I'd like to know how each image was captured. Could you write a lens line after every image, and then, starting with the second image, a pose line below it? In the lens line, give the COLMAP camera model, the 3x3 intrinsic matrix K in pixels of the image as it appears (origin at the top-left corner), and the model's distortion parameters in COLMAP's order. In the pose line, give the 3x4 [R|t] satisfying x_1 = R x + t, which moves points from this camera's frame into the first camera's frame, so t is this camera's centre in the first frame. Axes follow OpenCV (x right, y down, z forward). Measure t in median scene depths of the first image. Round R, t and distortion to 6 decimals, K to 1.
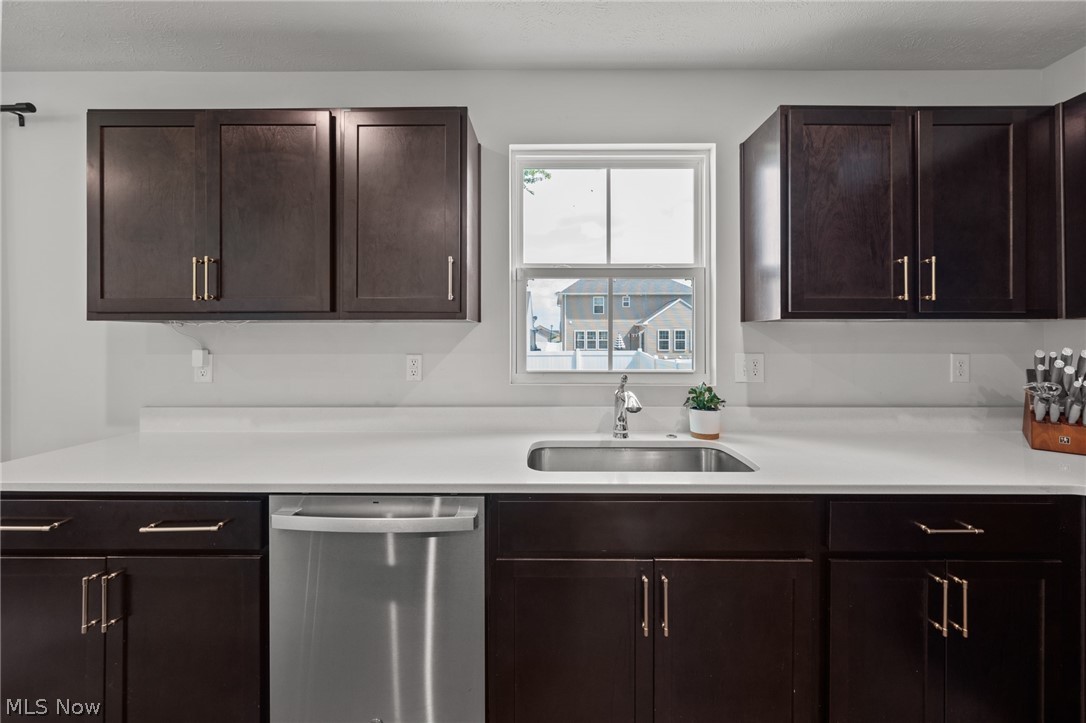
lens RADIAL K [[428.3, 0, 541.2], [0, 428.3, 336.1], [0, 0, 1]] dist [0.000205, 0.000002]
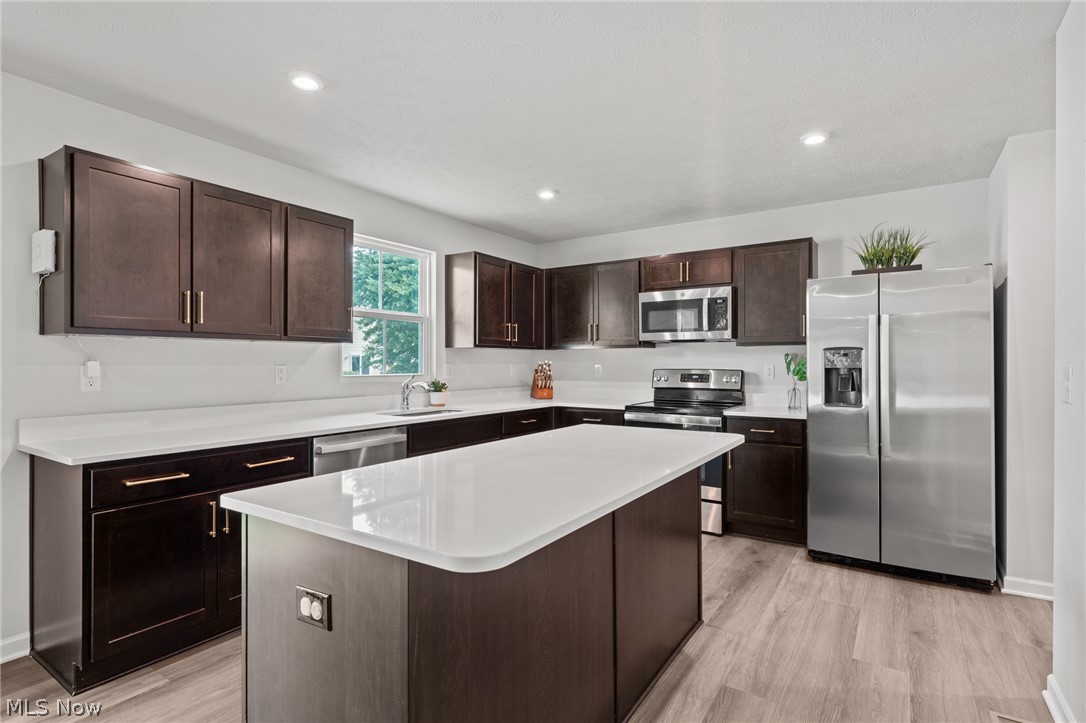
lens RADIAL K [[537.7, 0, 550.7], [0, 537.7, 360.1], [0, 0, 1]] dist [0.005968, 0.000662]
pose [[0.543778, 0.004393, 0.839218, -1.611652], [-0.005902, 0.999982, -0.001410, 0.029145], [-0.839209, -0.004187, 0.543794, -0.878219]]
